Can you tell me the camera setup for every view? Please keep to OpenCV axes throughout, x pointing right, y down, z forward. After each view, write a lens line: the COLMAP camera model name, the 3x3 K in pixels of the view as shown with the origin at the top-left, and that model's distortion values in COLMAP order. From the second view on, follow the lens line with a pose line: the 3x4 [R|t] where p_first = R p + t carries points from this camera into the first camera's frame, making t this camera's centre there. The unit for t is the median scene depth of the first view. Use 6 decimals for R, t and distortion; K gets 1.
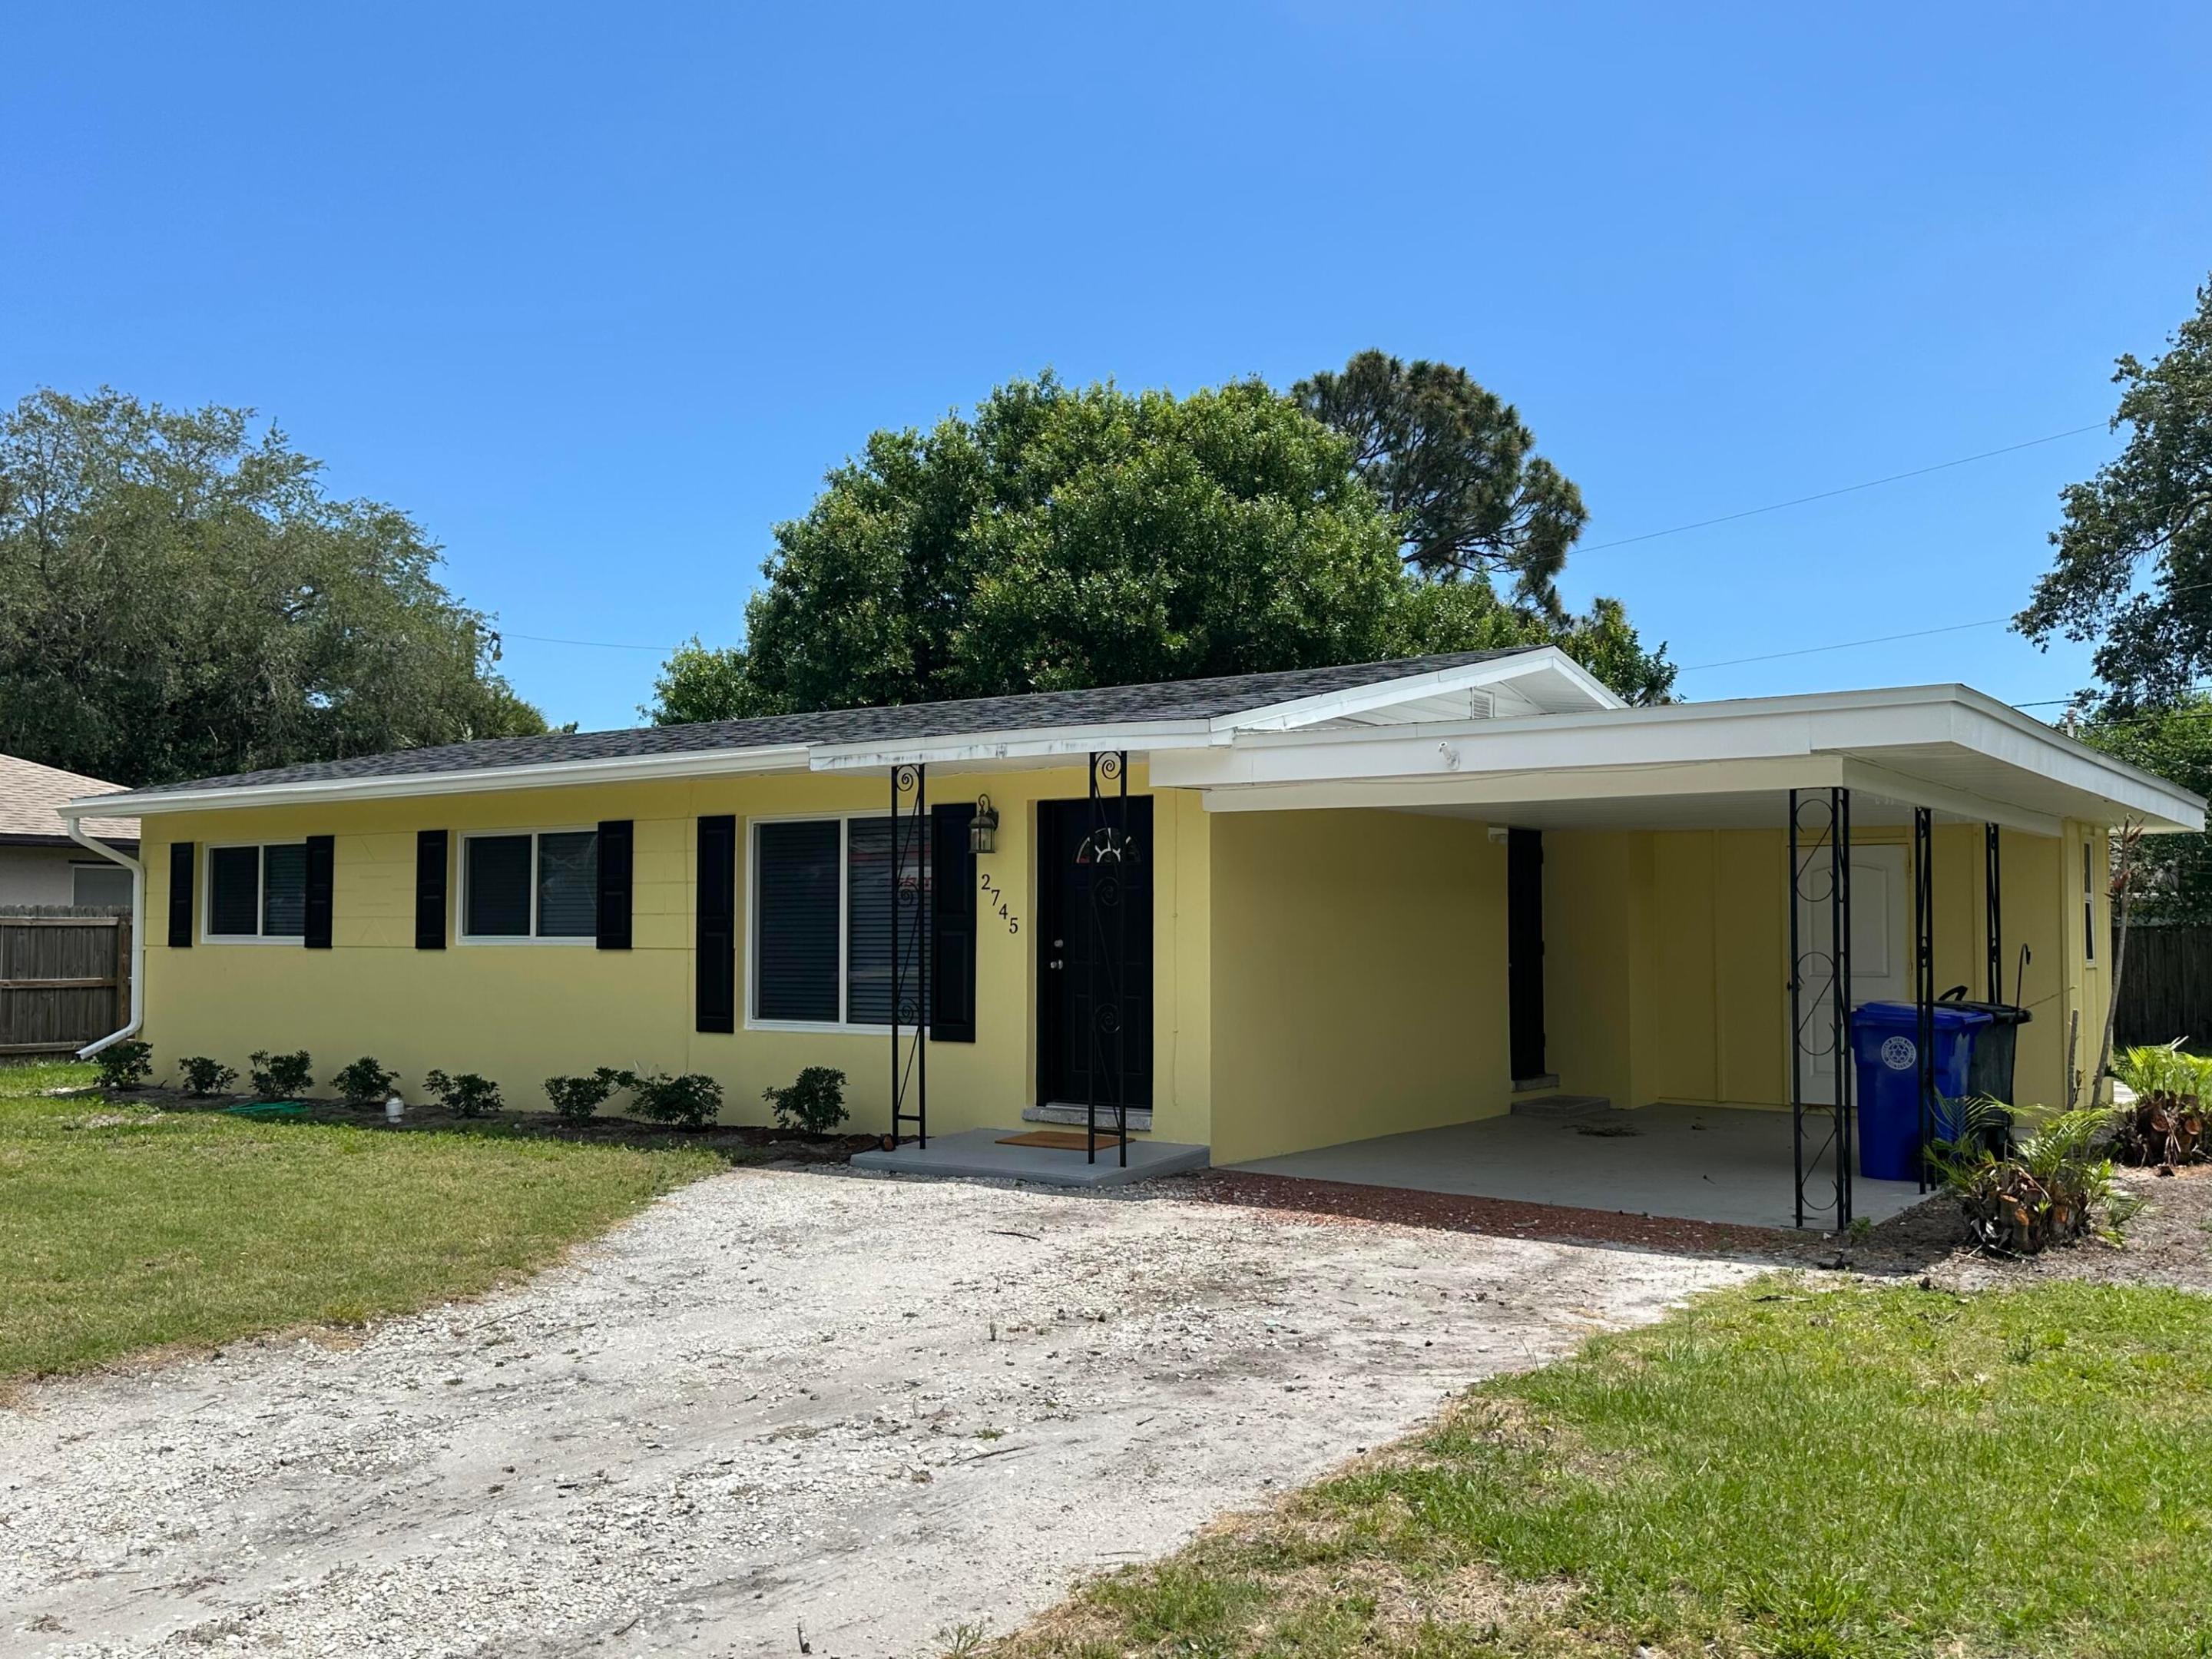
lens RADIAL K [[1951.2, 0, 1102.5], [0, 1951.2, 831.4], [0, 0, 1]] dist [0.198884, -0.393418]
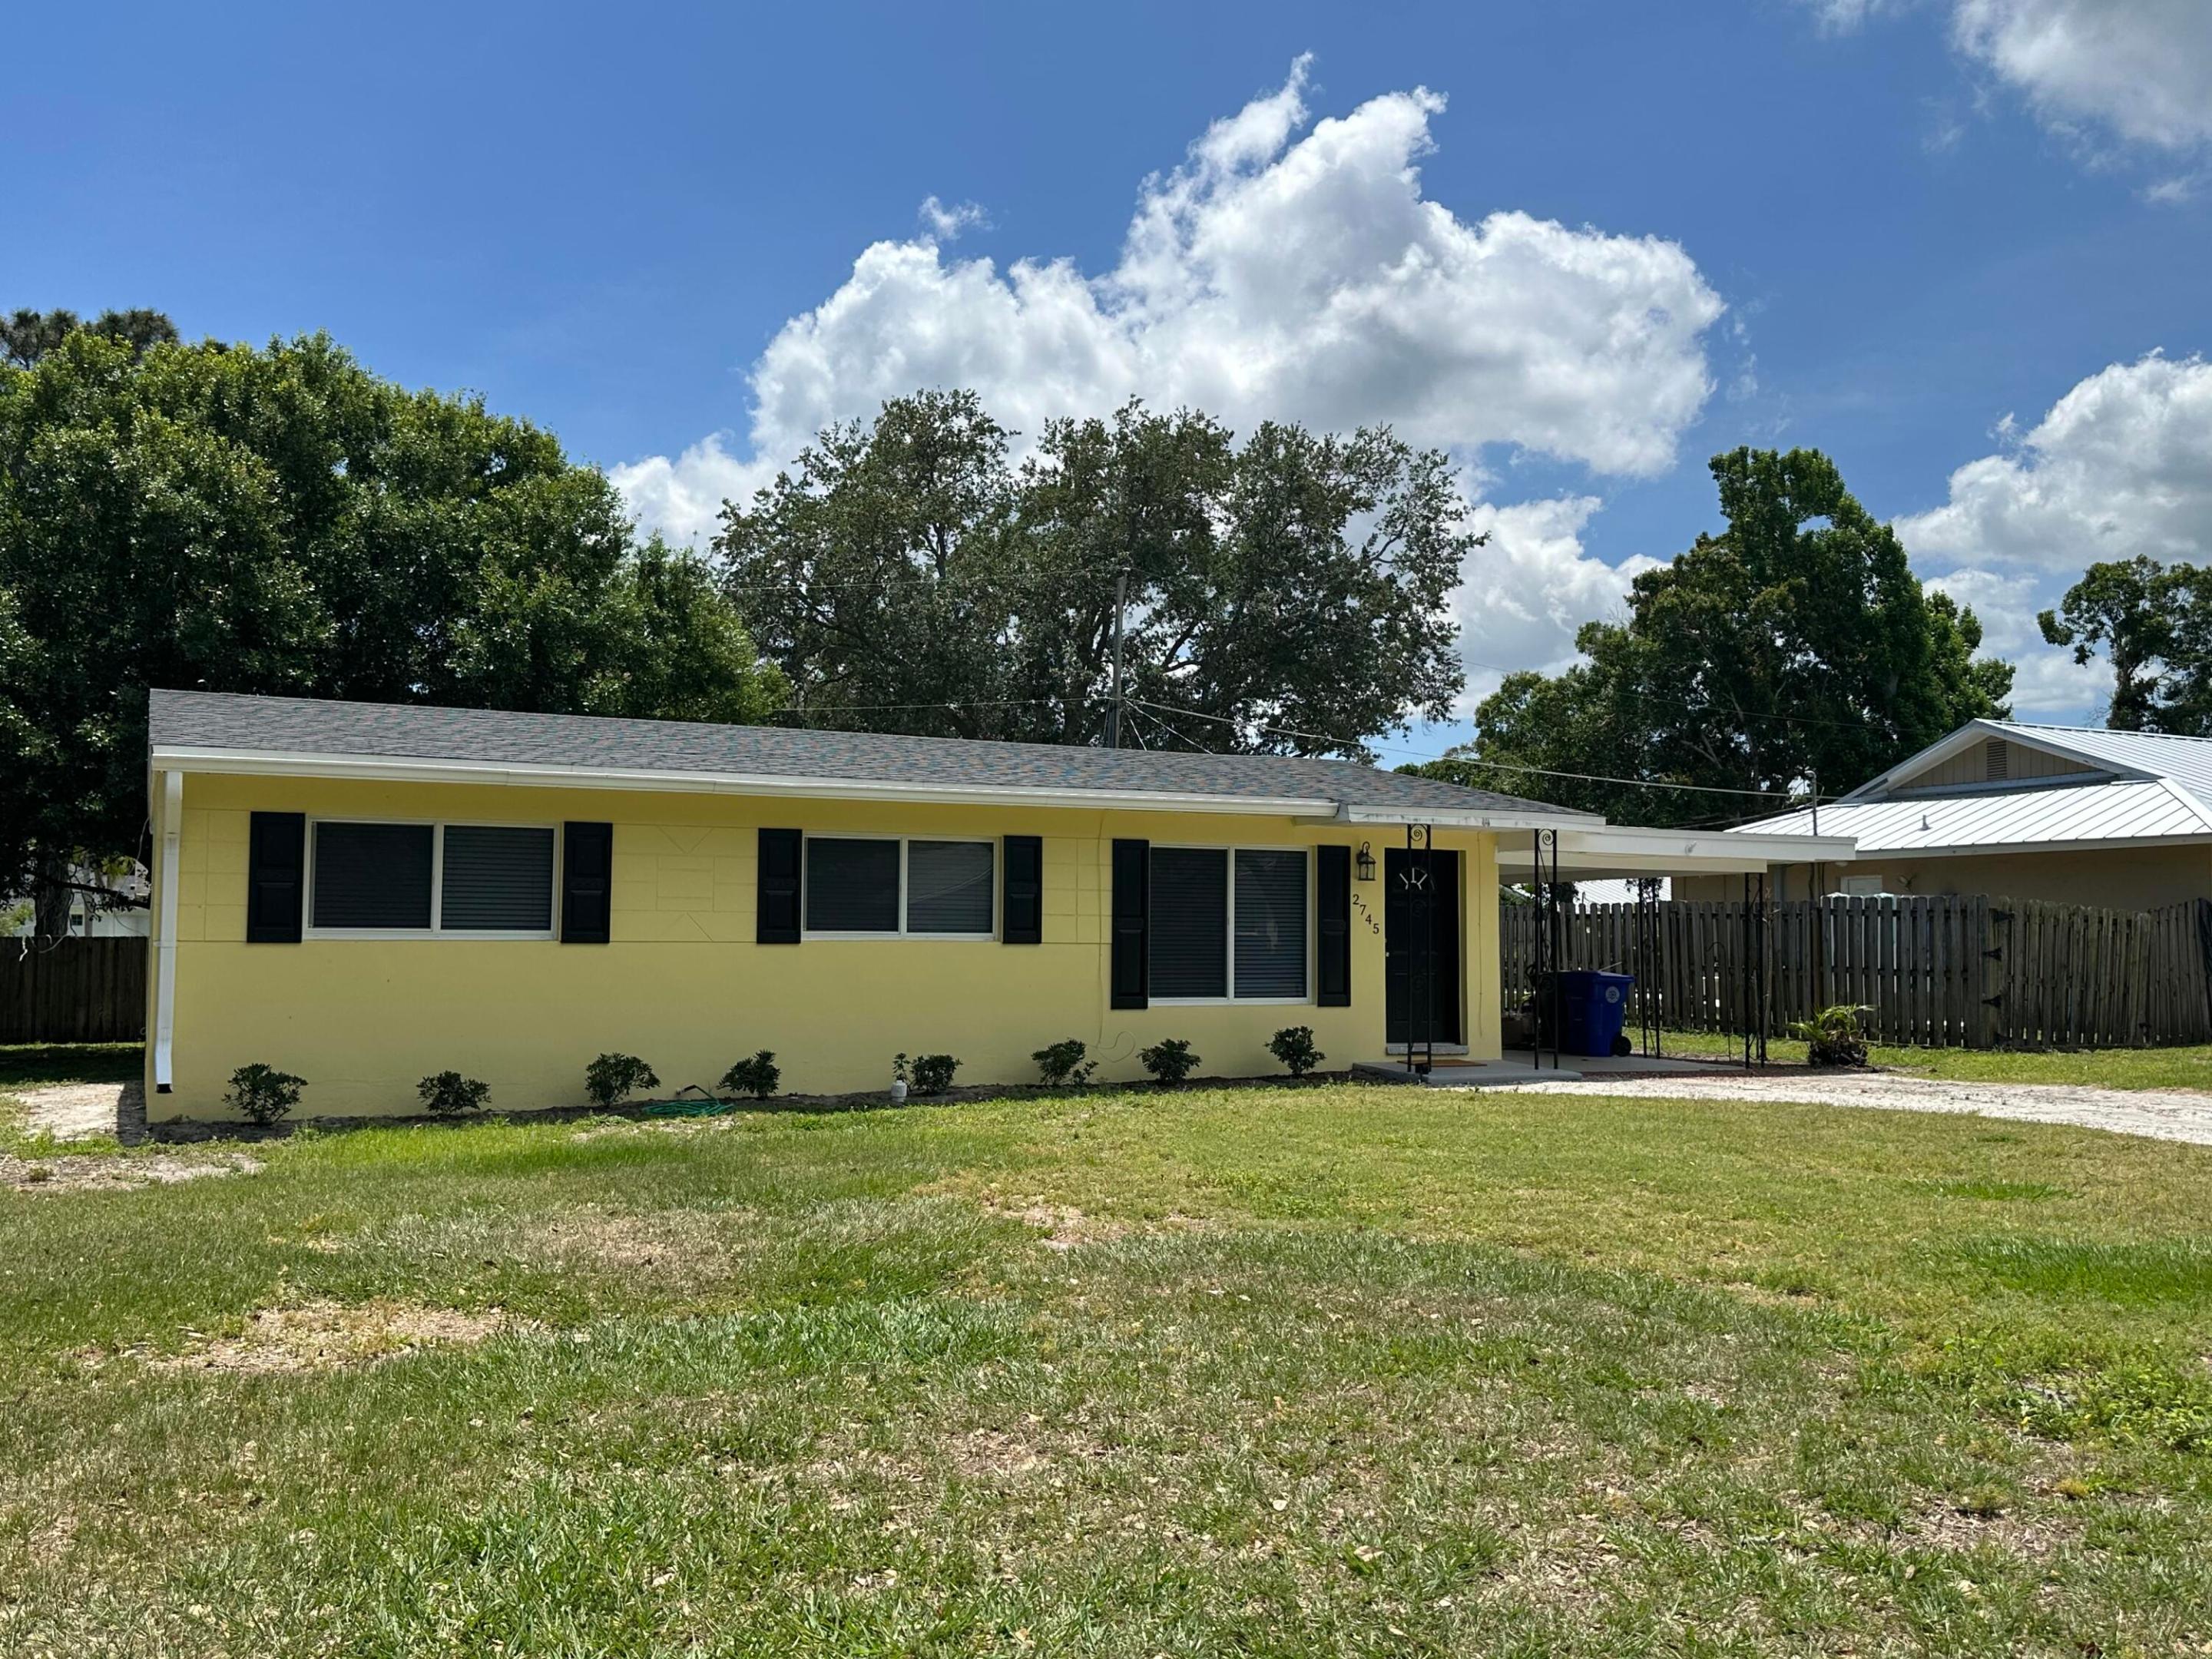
lens RADIAL K [[1951.2, 0, 1102.5], [0, 1951.2, 831.4], [0, 0, 1]] dist [0.198884, -0.393418]
pose [[0.374008, 0.054408, 0.925828, -1.479769], [-0.047631, 0.998087, -0.039413, 0.040755], [-0.926202, -0.029358, 0.375884, 0.589666]]
